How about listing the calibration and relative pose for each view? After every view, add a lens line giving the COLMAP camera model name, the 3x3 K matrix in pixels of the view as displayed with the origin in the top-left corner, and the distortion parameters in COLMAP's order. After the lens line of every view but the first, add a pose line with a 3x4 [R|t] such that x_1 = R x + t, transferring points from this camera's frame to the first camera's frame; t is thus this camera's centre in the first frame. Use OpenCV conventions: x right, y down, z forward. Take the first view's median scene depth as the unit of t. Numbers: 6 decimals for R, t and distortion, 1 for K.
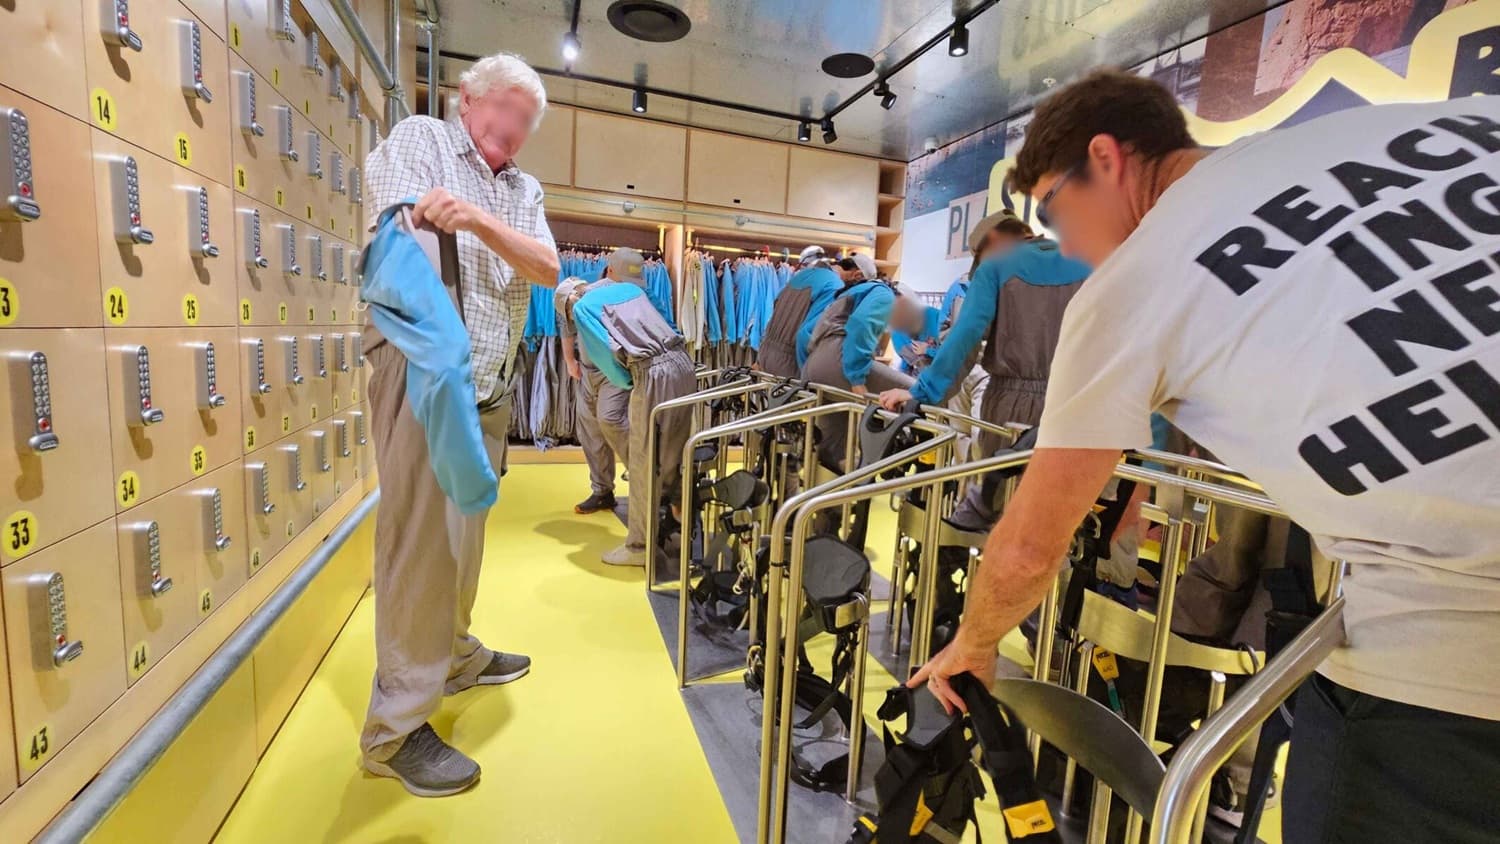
lens RADIAL K [[620.1, 0, 747.7], [0, 620.1, 413.5], [0, 0, 1]] dist [-0.007524, 0.002732]
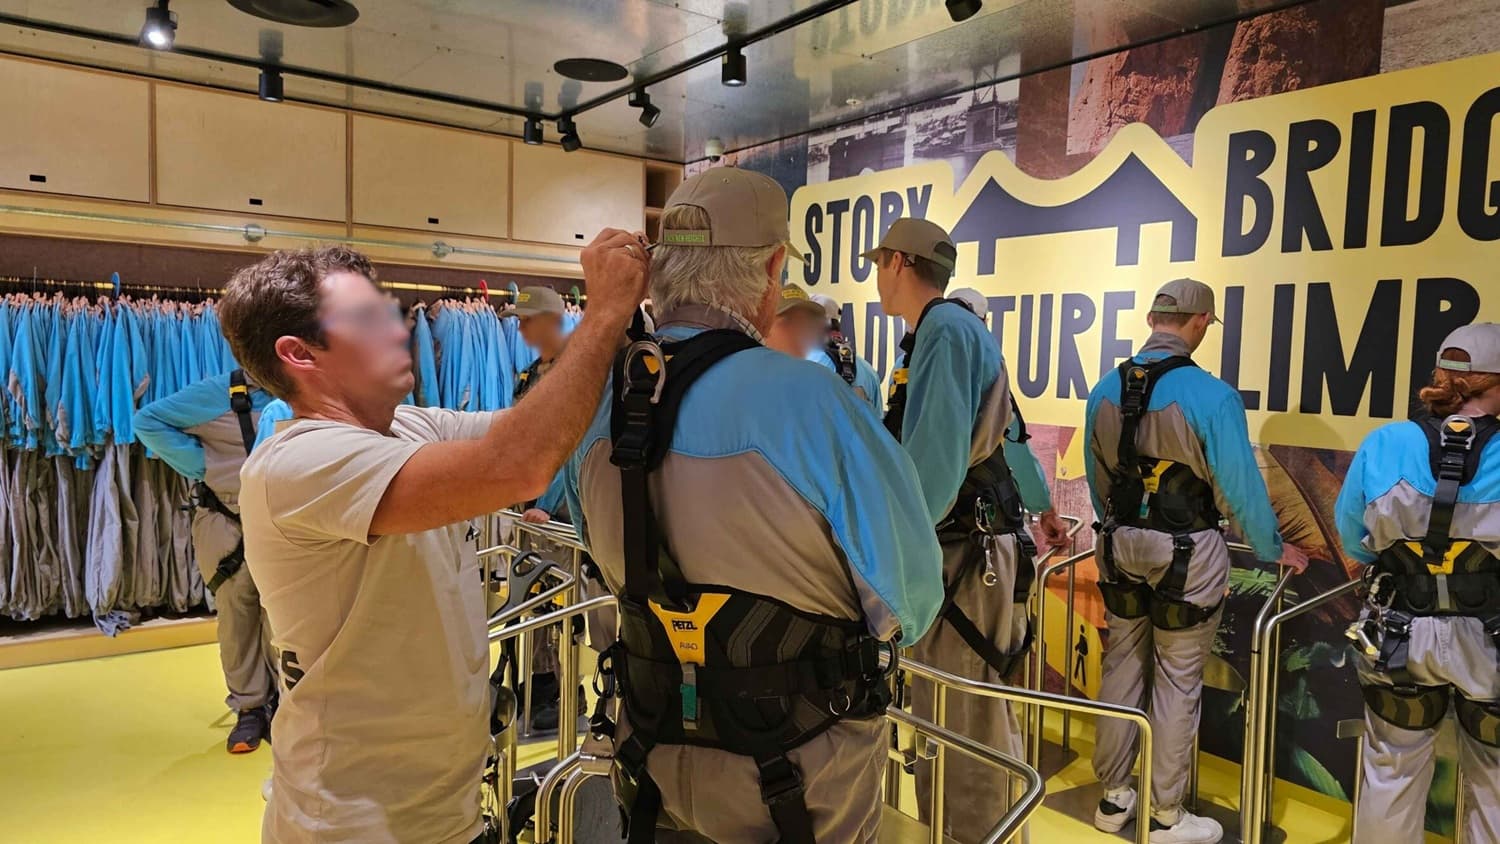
lens RADIAL K [[1012.7, 0, 754.4], [0, 1012.7, 421.8], [0, 0, 1]] dist [0.047515, -0.037873]
pose [[0.956410, -0.048516, 0.287968, -0.018731], [0.060884, 0.997561, -0.034145, -0.098993], [-0.285609, 0.050189, 0.957031, -0.176460]]
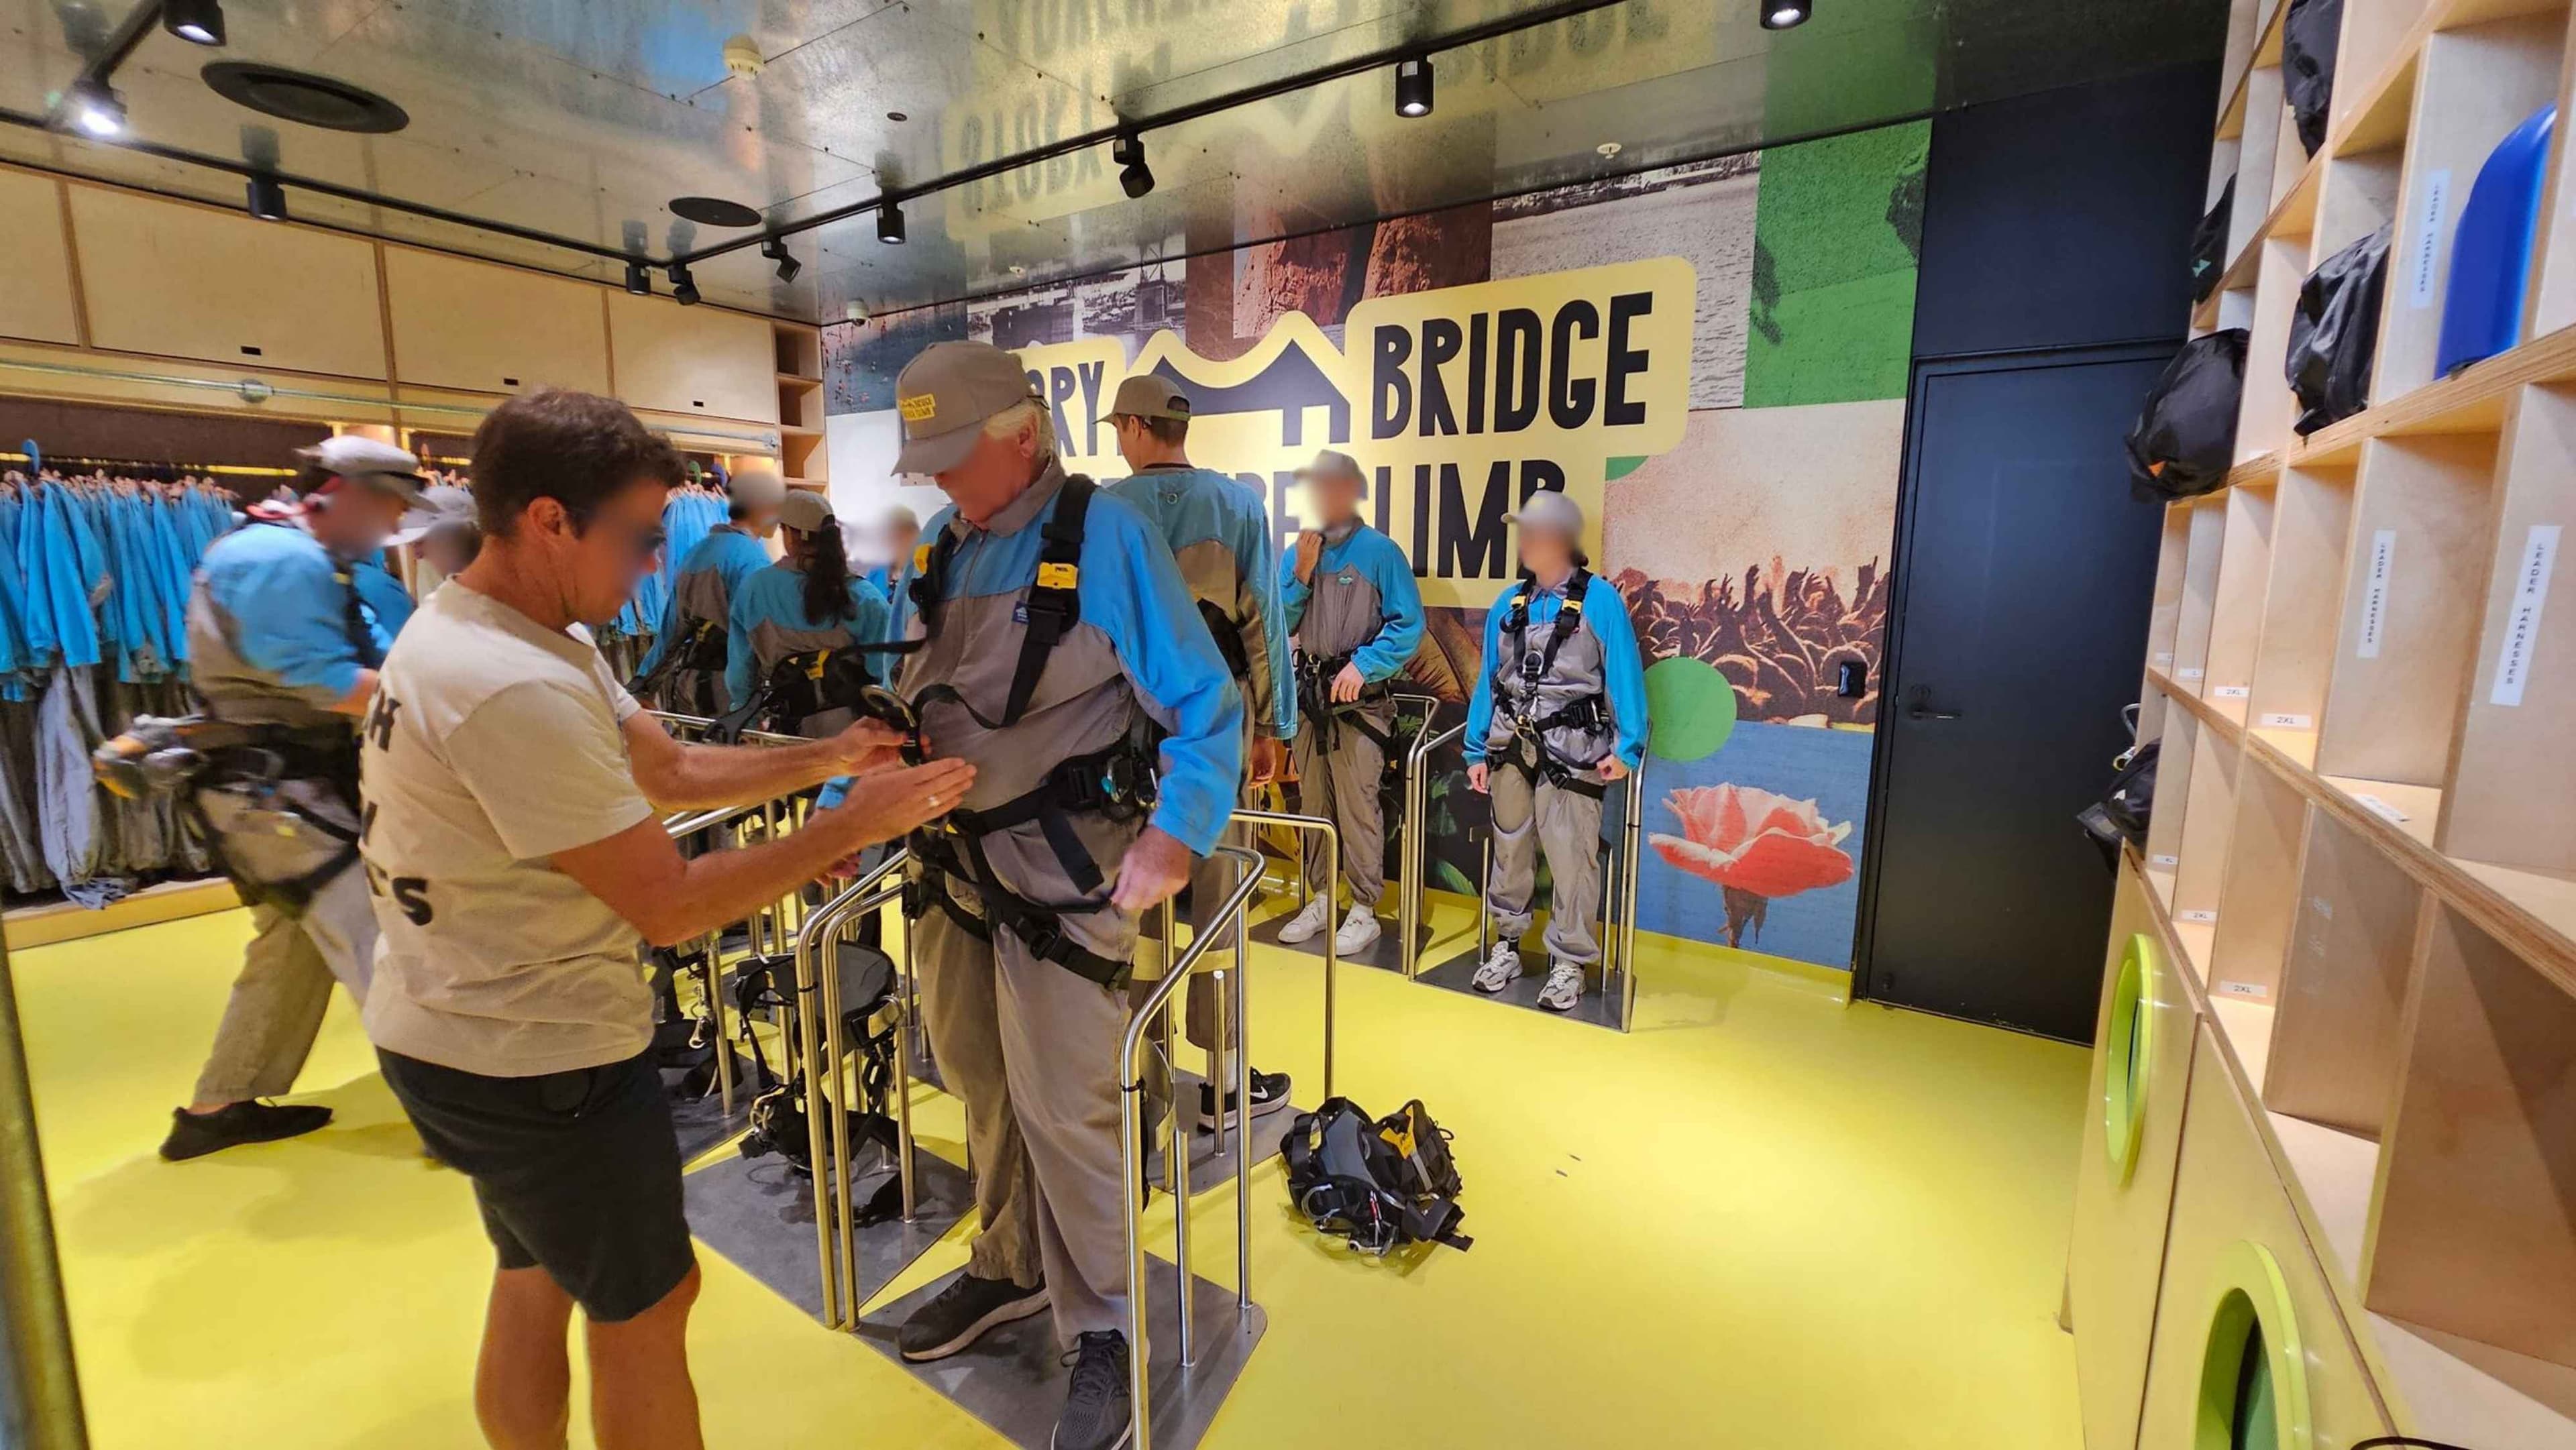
lens RADIAL K [[1064.9, 0, 1277.6], [0, 1064.9, 724.2], [0, 0, 1]] dist [-0.007524, 0.002732]
pose [[0.799741, -0.138923, 0.584050, -0.089090], [0.106723, 0.990261, 0.089409, -0.073567], [-0.590783, -0.009172, 0.806779, -0.237200]]
